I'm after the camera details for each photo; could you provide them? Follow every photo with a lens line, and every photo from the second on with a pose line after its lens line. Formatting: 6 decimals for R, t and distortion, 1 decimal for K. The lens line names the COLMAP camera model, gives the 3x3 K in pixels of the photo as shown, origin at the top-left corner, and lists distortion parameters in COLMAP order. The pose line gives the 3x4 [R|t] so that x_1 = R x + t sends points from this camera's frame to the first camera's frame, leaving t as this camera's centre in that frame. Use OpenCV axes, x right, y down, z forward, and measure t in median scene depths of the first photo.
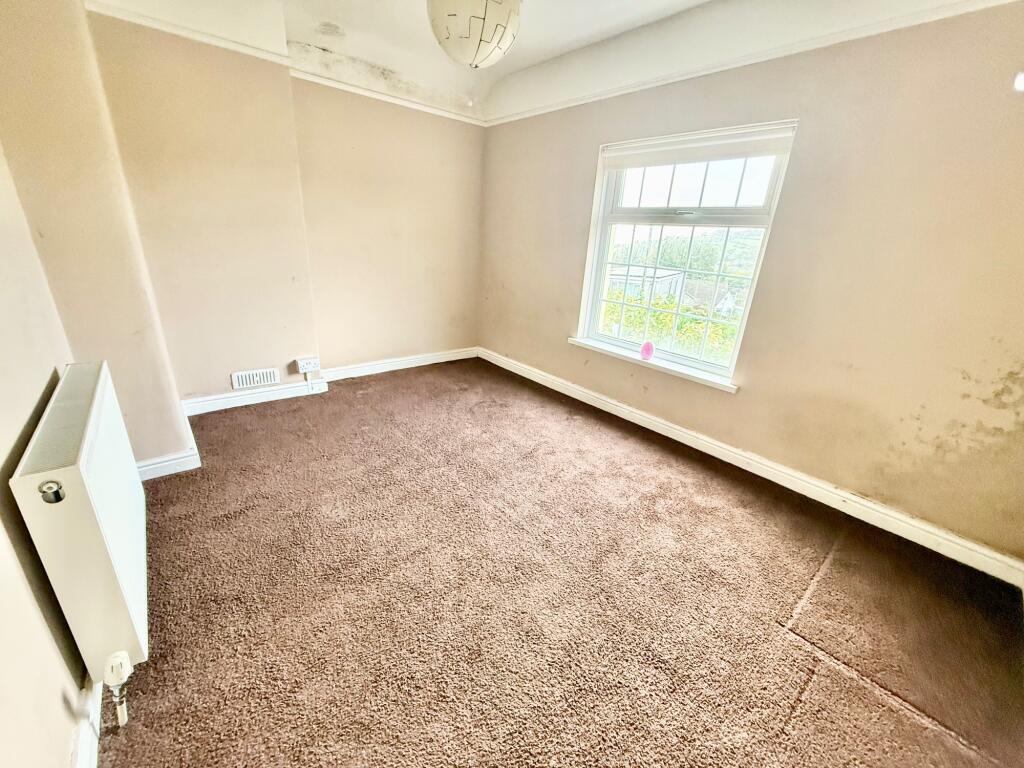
lens RADIAL K [[405.6, 0, 509.1], [0, 405.6, 383.9], [0, 0, 1]] dist [0.001729, 0.000747]
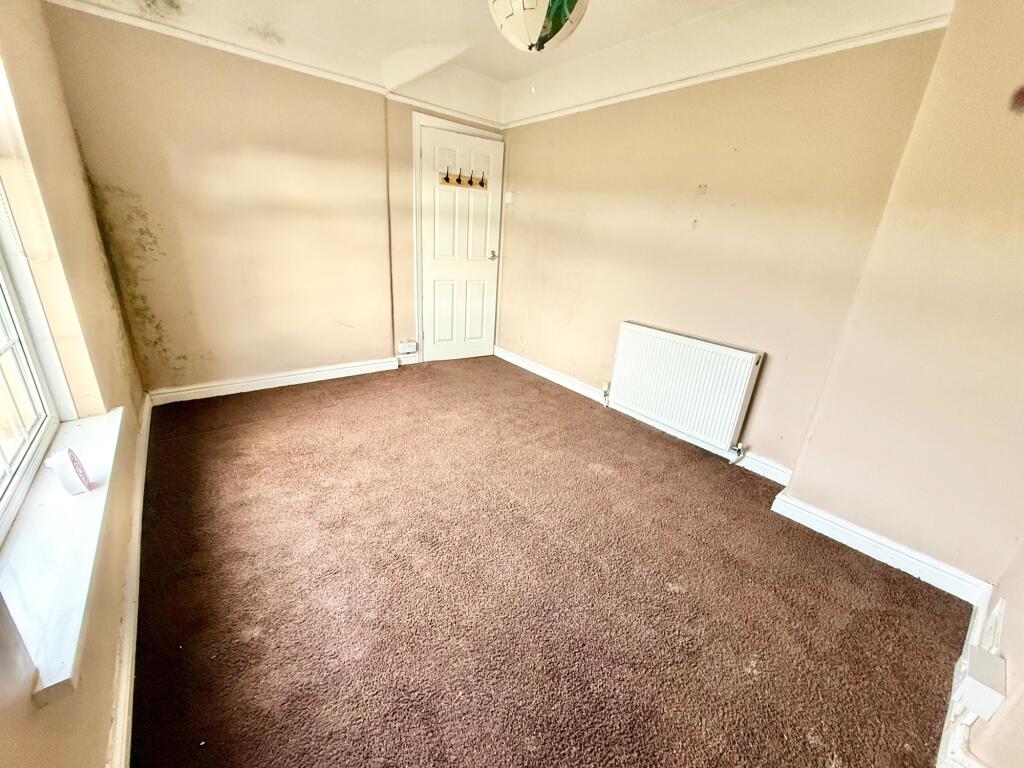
lens RADIAL K [[405.6, 0, 509.1], [0, 405.6, 383.9], [0, 0, 1]] dist [0.001729, 0.000747]
pose [[-0.991488, -0.129557, -0.012917, -0.092909], [-0.107378, 0.757563, 0.643869, -0.652504], [-0.073632, 0.639776, -0.765026, 1.778054]]
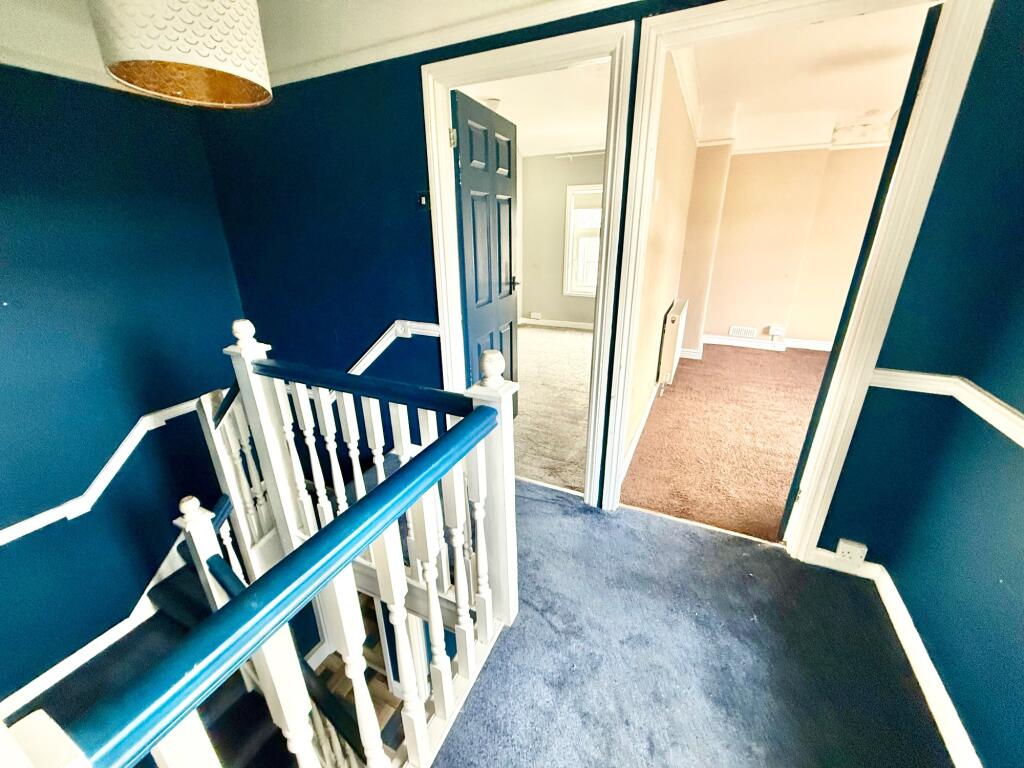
lens RADIAL K [[405.6, 0, 509.1], [0, 405.6, 383.9], [0, 0, 1]] dist [0.001729, 0.000747]
pose [[0.407614, 0.264510, -0.874005, 0.787132], [-0.283480, 0.946493, 0.154240, 0.309773], [0.868038, 0.184893, 0.460787, -0.897653]]
